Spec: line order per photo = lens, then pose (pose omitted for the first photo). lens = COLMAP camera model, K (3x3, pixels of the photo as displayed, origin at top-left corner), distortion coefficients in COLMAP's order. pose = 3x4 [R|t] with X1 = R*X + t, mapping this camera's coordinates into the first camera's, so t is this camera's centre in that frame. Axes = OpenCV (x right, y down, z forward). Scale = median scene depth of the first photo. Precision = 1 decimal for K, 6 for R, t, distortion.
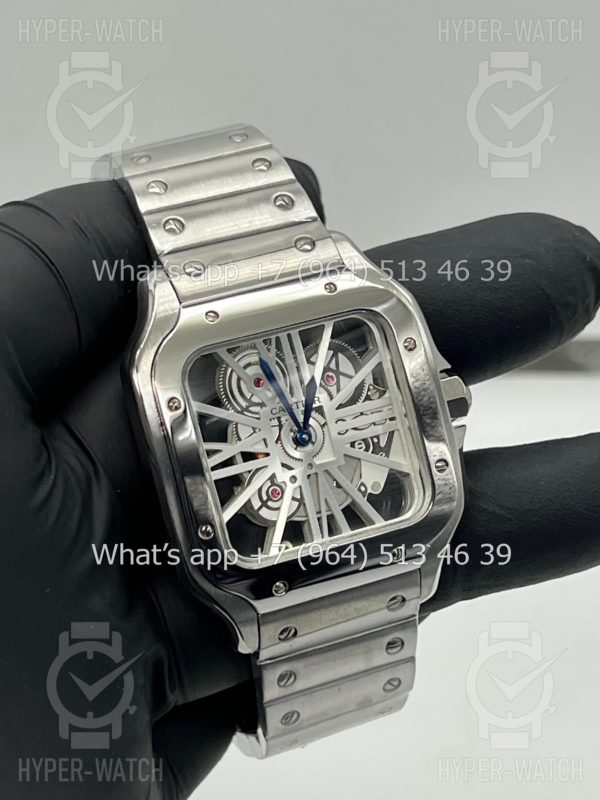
lens RADIAL K [[1792.5, 0, 303.7], [0, 1792.5, 396.3], [0, 0, 1]] dist [0.217440, 0.000000]
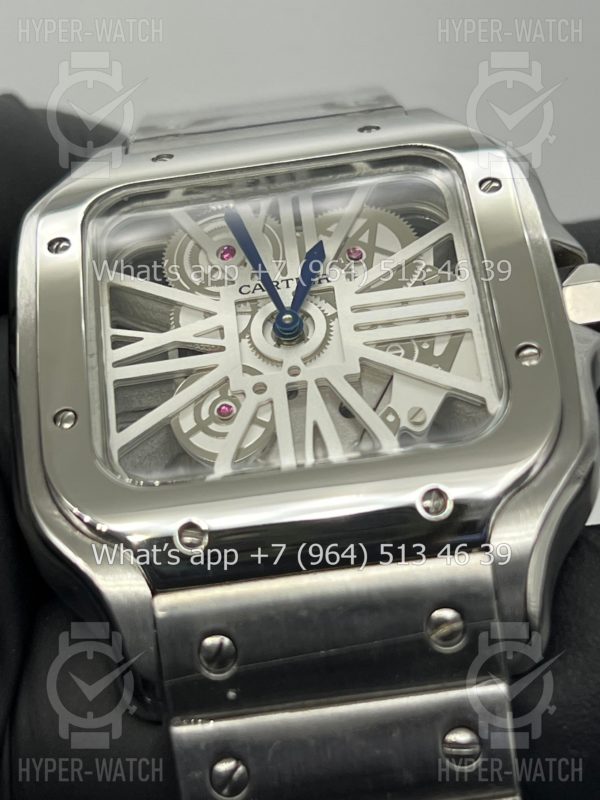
lens RADIAL K [[1792.5, 0, 294.8], [0, 1792.5, 400.5], [0, 0, 1]] dist [0.217440, 0.000000]
pose [[0.918034, -0.085581, -0.387155, 0.216553], [-0.133456, 0.852764, -0.504959, 0.324892], [0.373366, 0.515238, 0.771445, 0.571170]]
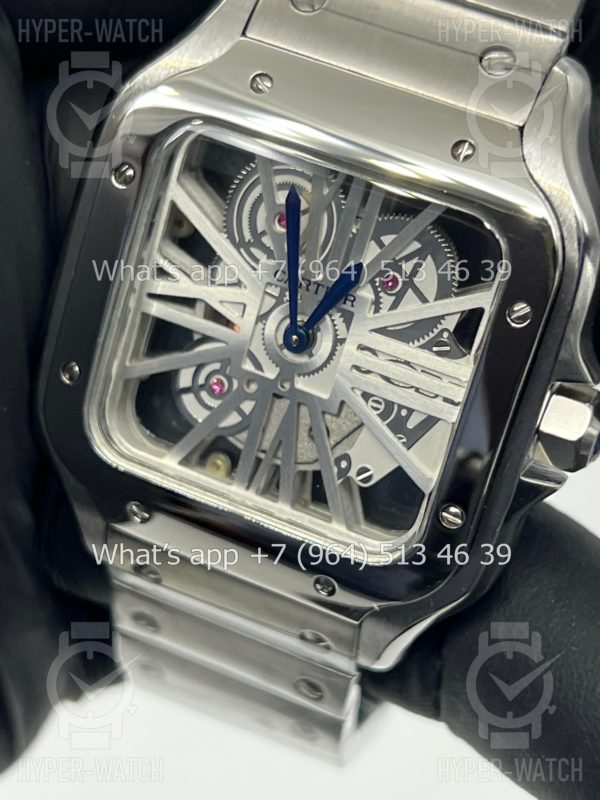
lens RADIAL K [[1792.5, 0, 307.0], [0, 1792.5, 391.3], [0, 0, 1]] dist [0.217440, 0.000000]
pose [[0.700370, 0.588331, -0.404163, 0.253764], [-0.481021, 0.807372, 0.341716, -0.168544], [0.527352, -0.044917, 0.848459, 0.485258]]
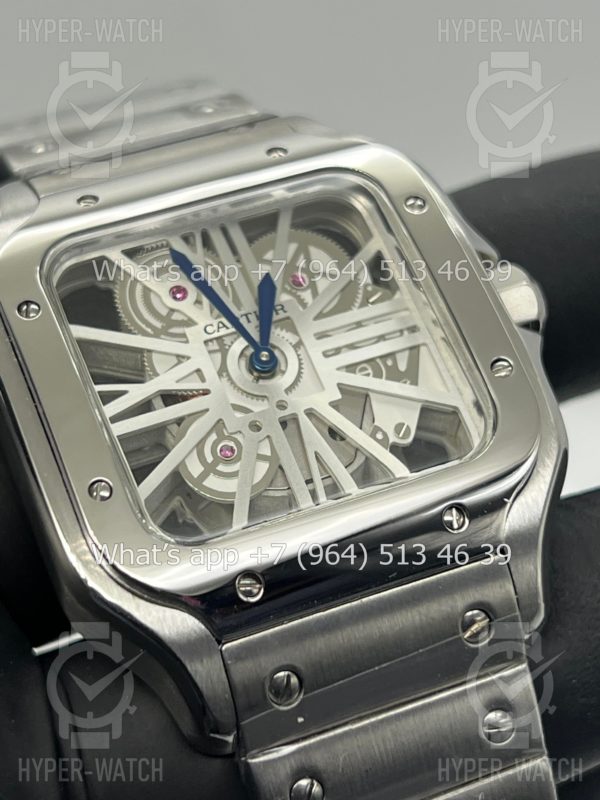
lens RADIAL K [[1792.5, 0, 299.0], [0, 1792.5, 397.2], [0, 0, 1]] dist [0.217440, 0.000000]
pose [[0.978657, -0.187350, -0.084439, 0.059206], [0.134715, 0.895186, -0.424847, 0.287062], [0.155184, 0.404404, 0.901319, 0.462525]]
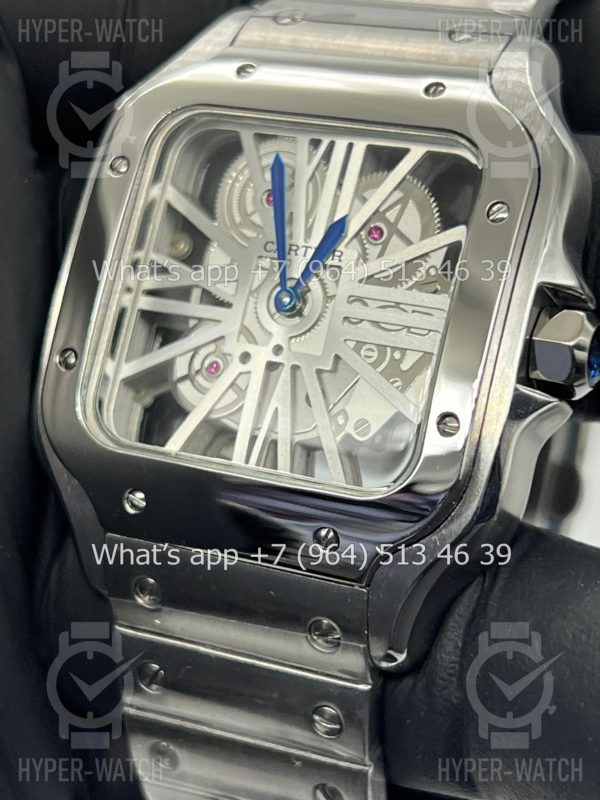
lens RADIAL K [[1792.5, 0, 298.3], [0, 1792.5, 397.6], [0, 0, 1]] dist [0.217440, 0.000000]
pose [[0.673729, 0.316306, -0.667862, 0.411241], [-0.422753, 0.906241, 0.002738, 0.049003], [0.606109, 0.280496, 0.744281, 0.557652]]
